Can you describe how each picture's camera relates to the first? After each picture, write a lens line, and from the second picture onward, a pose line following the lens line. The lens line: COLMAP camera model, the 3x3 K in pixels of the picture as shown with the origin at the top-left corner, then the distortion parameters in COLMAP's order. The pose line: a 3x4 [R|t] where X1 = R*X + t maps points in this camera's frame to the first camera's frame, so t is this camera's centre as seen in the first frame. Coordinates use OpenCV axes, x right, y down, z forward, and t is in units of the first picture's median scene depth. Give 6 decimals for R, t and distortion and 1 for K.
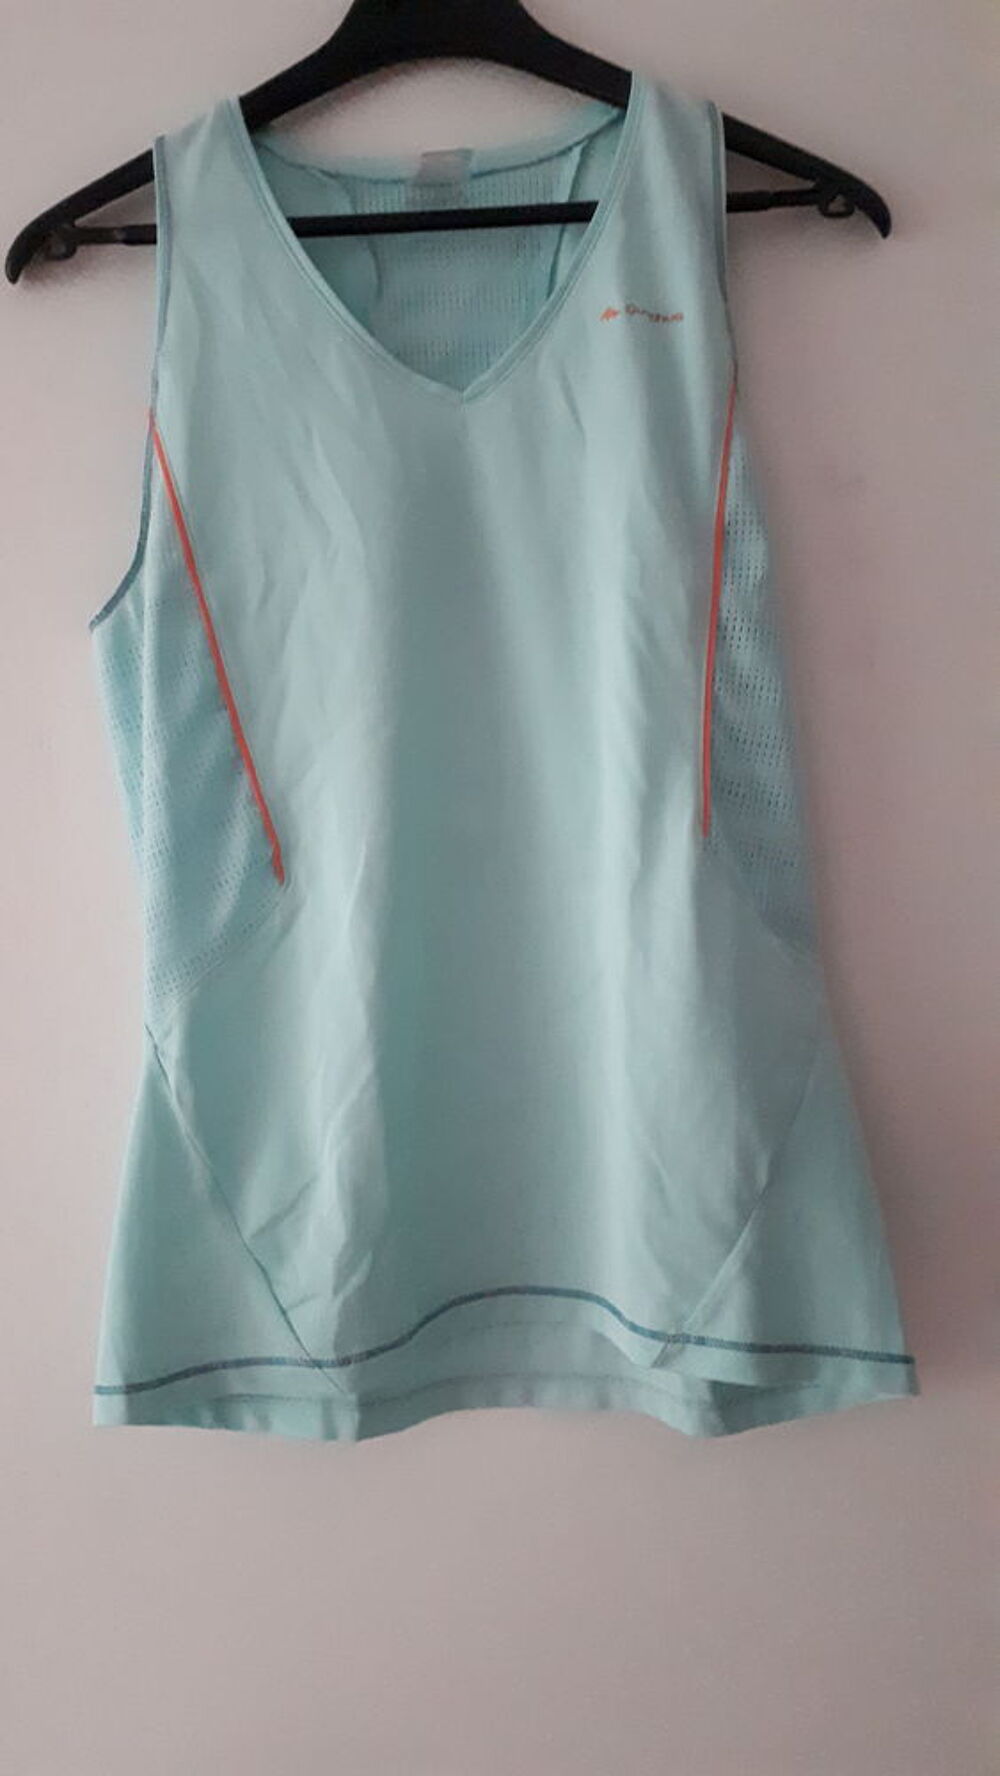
lens RADIAL K [[1417.9, 0, 500.0], [0, 1417.9, 888.0], [0, 0, 1]] dist [0.005403, 0.000278]
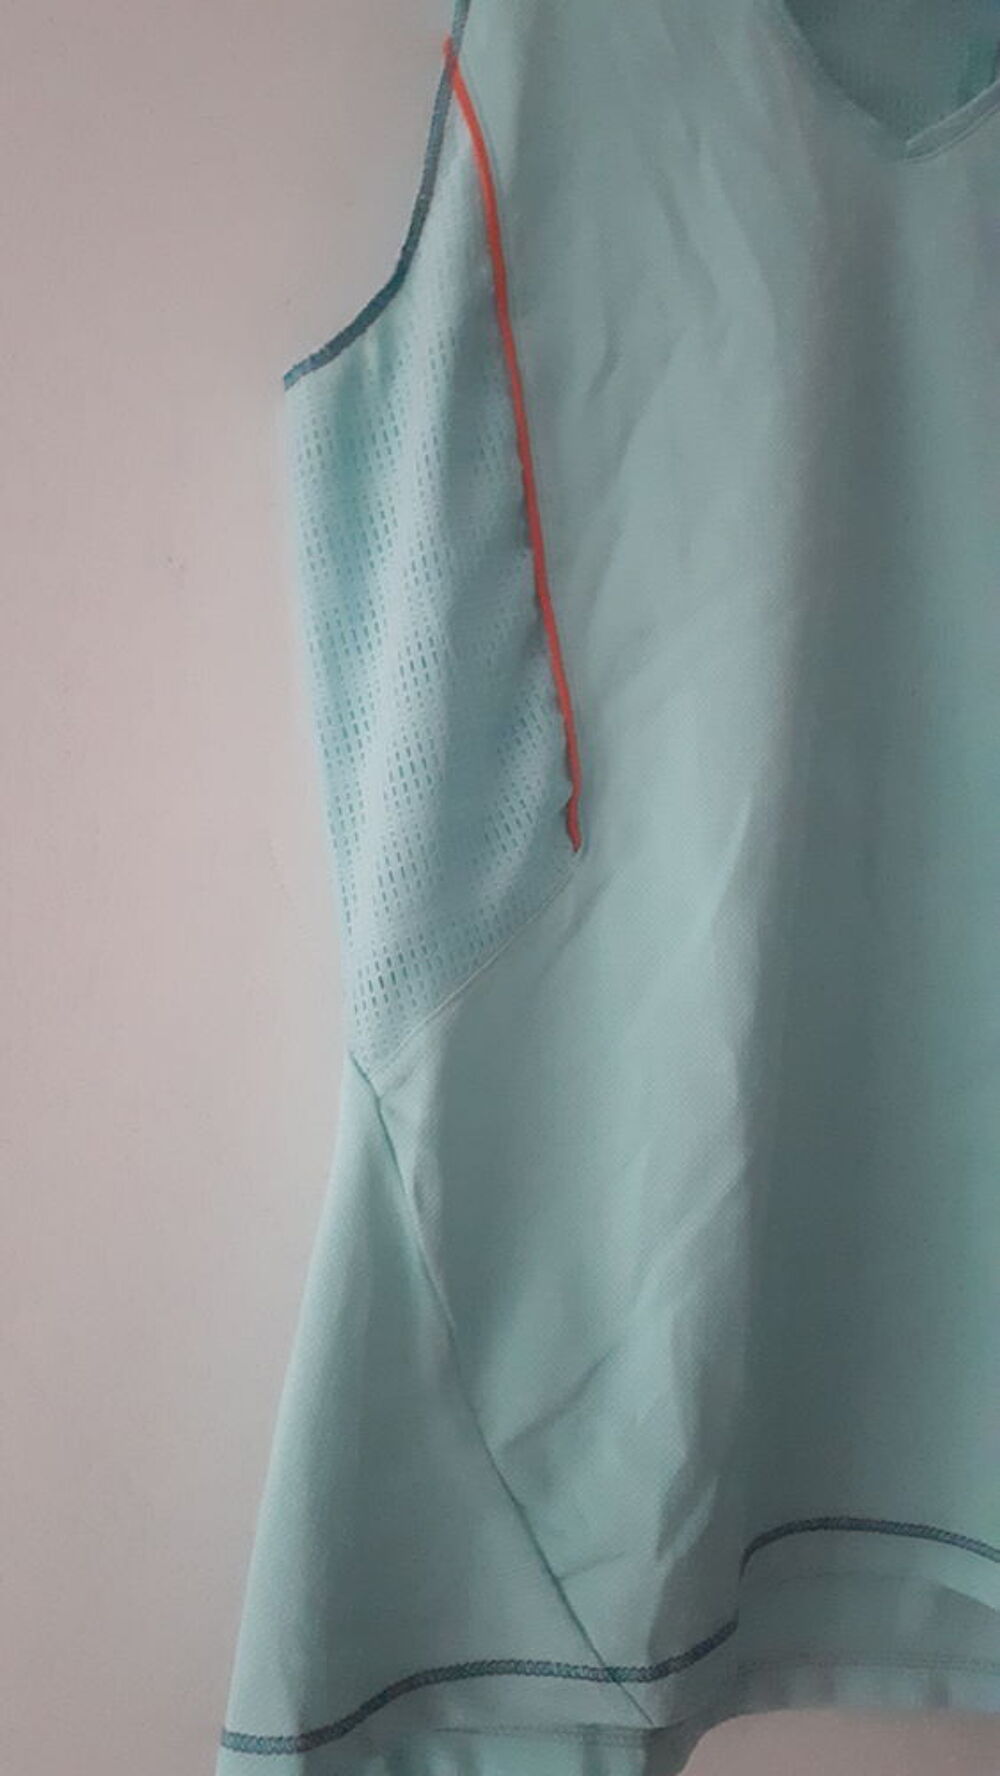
lens RADIAL K [[1390.6, 0, 500.4], [0, 1390.6, 930.9], [0, 0, 1]] dist [-0.009460, -0.007210]
pose [[0.963655, 0.104544, 0.245844, -0.330923], [-0.093097, 0.993980, -0.057767, 0.070187], [-0.250403, 0.032780, 0.967587, 0.443486]]
